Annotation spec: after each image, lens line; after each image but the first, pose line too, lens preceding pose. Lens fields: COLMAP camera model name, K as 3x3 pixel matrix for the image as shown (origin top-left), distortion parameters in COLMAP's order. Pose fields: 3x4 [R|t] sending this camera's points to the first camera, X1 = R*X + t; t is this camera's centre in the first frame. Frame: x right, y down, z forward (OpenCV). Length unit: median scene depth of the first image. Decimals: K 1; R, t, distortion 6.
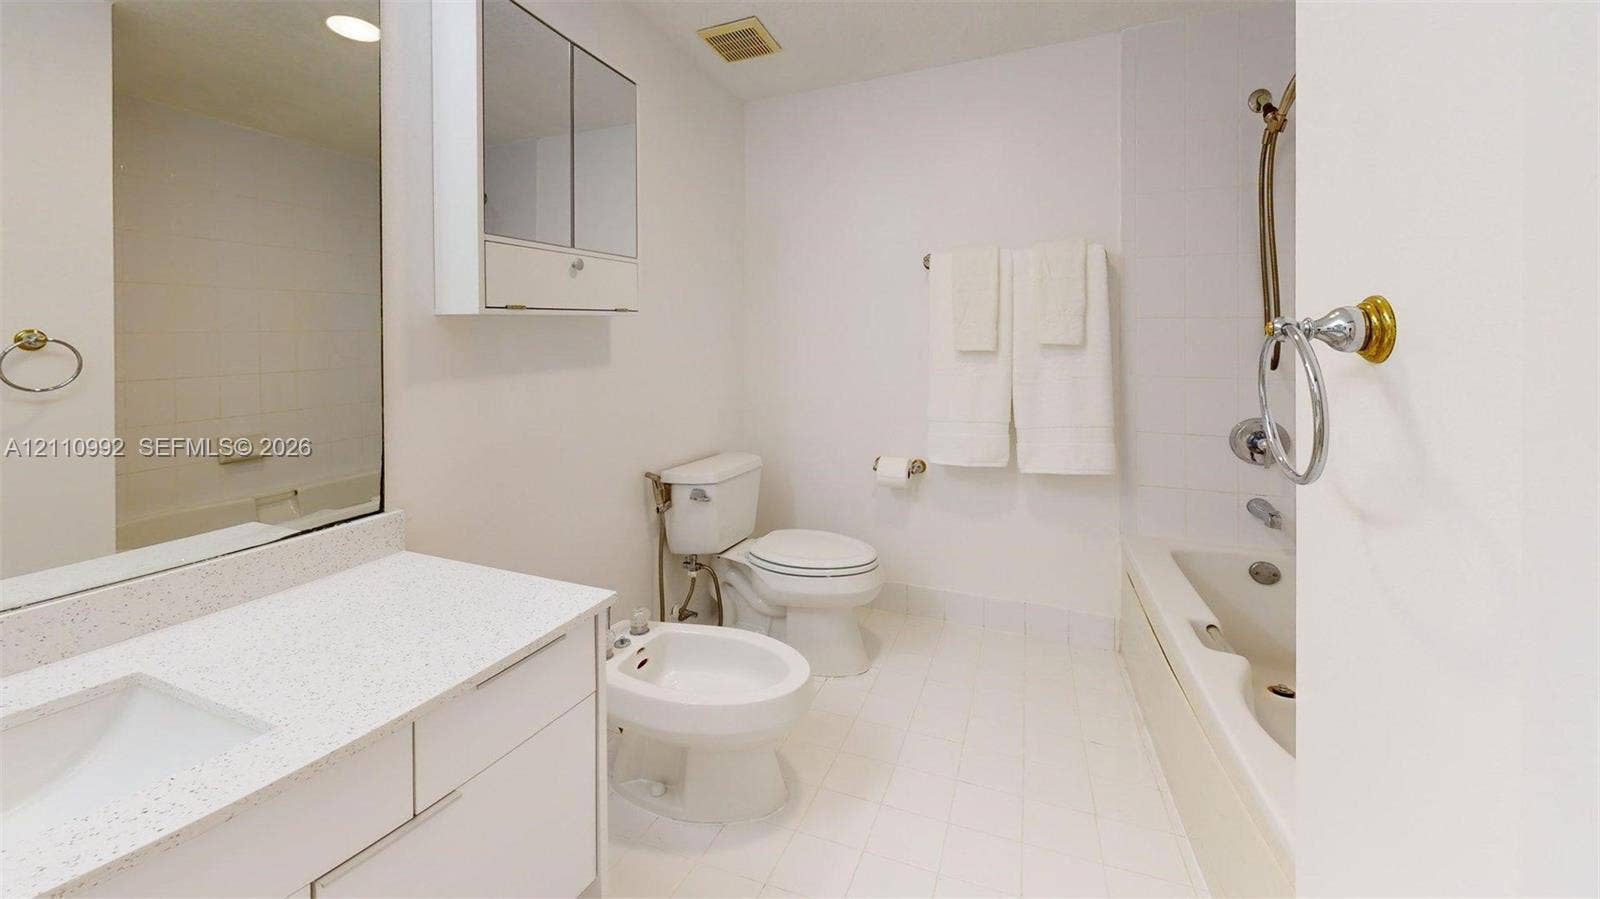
lens RADIAL K [[559.7, 0, 800.0], [0, 559.7, 449.5], [0, 0, 1]] dist [0.000310, -0.000010]
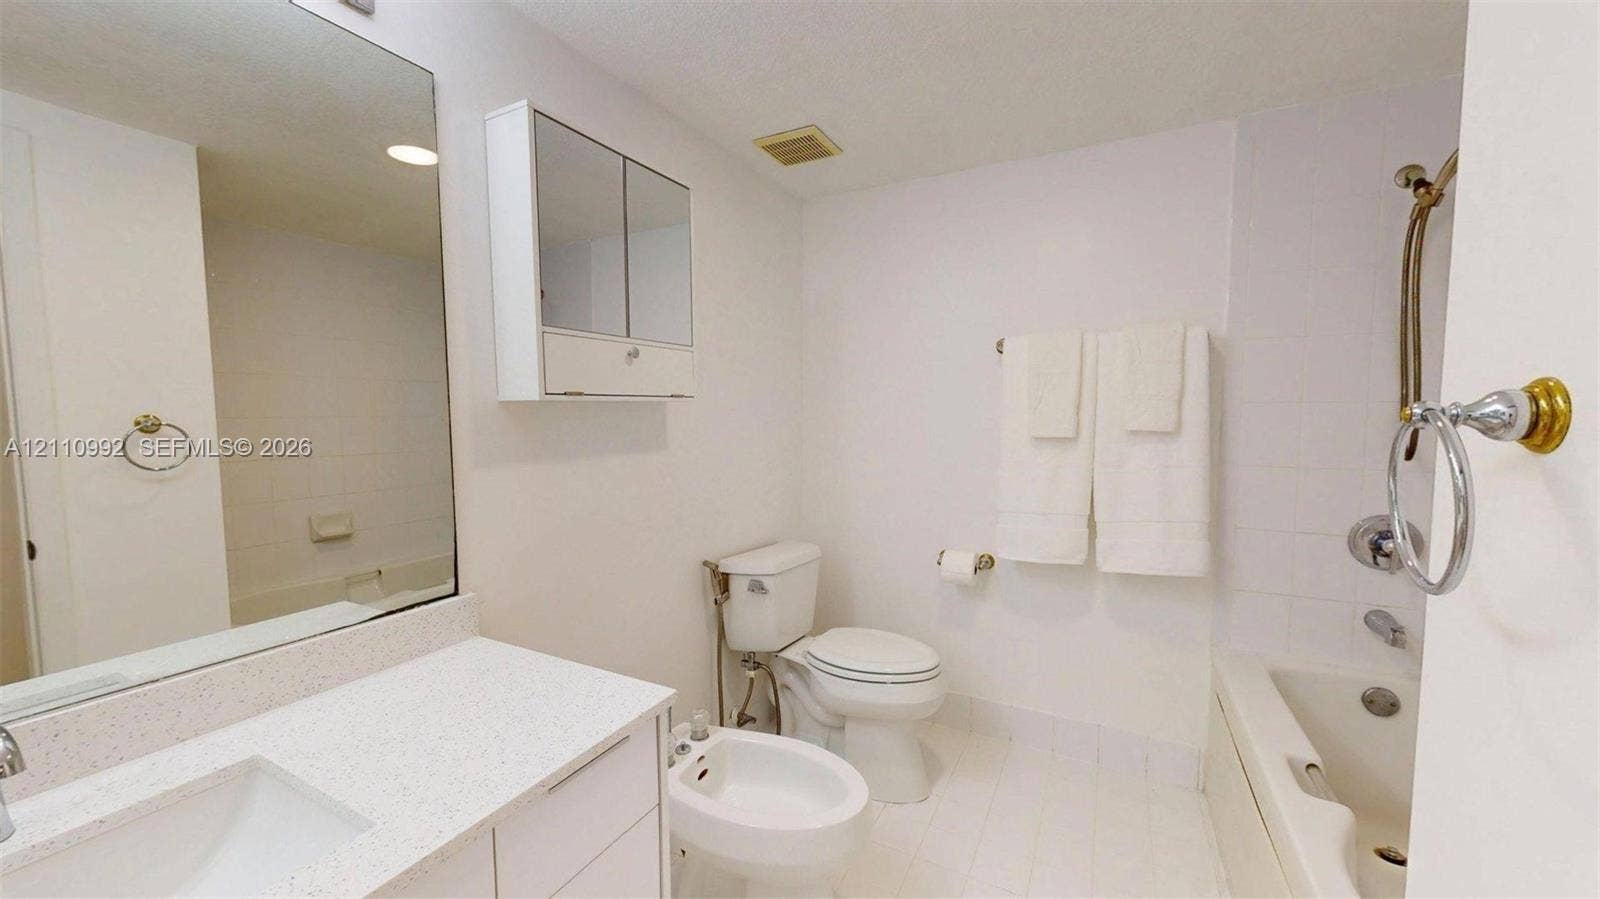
lens RADIAL K [[586.0, 0, 799.8], [0, 586.0, 452.1], [0, 0, 1]] dist [0.000385, -0.000096]
pose [[0.994668, 0.006806, -0.102907, -0.000437], [0.000035, 0.997798, 0.066326, -0.235242], [0.103131, -0.065976, 0.992477, -0.000295]]
